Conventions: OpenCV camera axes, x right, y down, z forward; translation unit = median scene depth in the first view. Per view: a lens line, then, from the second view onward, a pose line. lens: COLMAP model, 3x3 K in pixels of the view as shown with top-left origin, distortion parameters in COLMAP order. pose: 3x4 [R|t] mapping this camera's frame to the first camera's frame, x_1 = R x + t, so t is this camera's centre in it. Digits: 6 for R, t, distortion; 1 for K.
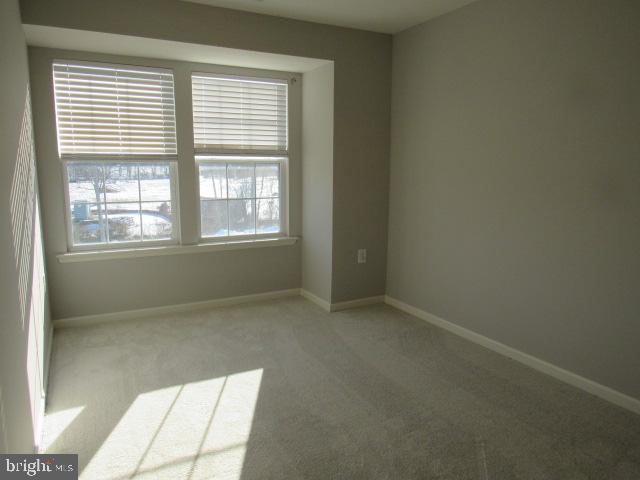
lens RADIAL K [[457.2, 0, 320.0], [0, 457.2, 240.0], [0, 0, 1]] dist [-0.032428, 0.000540]
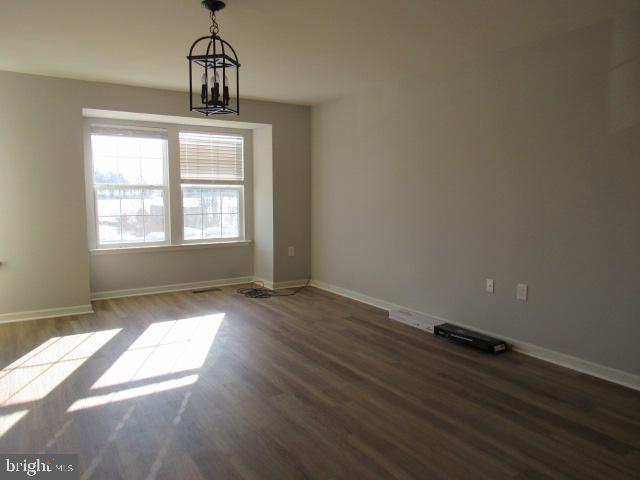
lens RADIAL K [[457.2, 0, 320.0], [0, 457.2, 240.0], [0, 0, 1]] dist [-0.032428, 0.000540]
pose [[0.994958, -0.014524, 0.099232, 0.029700], [0.018917, 0.998875, -0.043482, 0.070928], [-0.098489, 0.045140, 0.994114, -0.522288]]
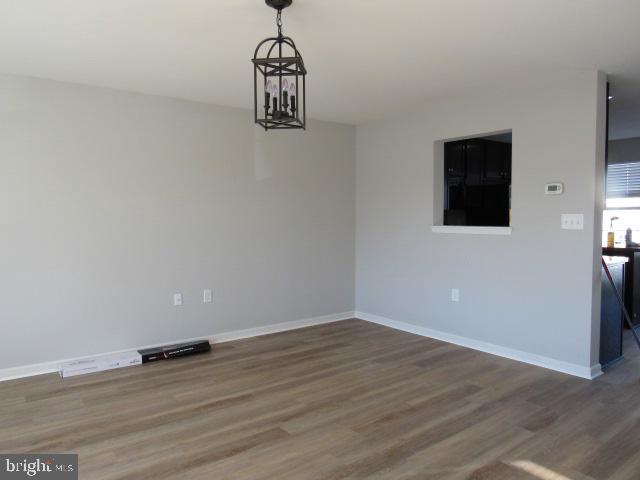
lens RADIAL K [[457.2, 0, 320.0], [0, 457.2, 240.0], [0, 0, 1]] dist [-0.032428, 0.000540]
pose [[-0.185424, -0.060394, 0.980801, -0.649505], [0.139000, 0.986462, 0.087021, -0.057594], [-0.972778, 0.152467, -0.174519, 0.235519]]
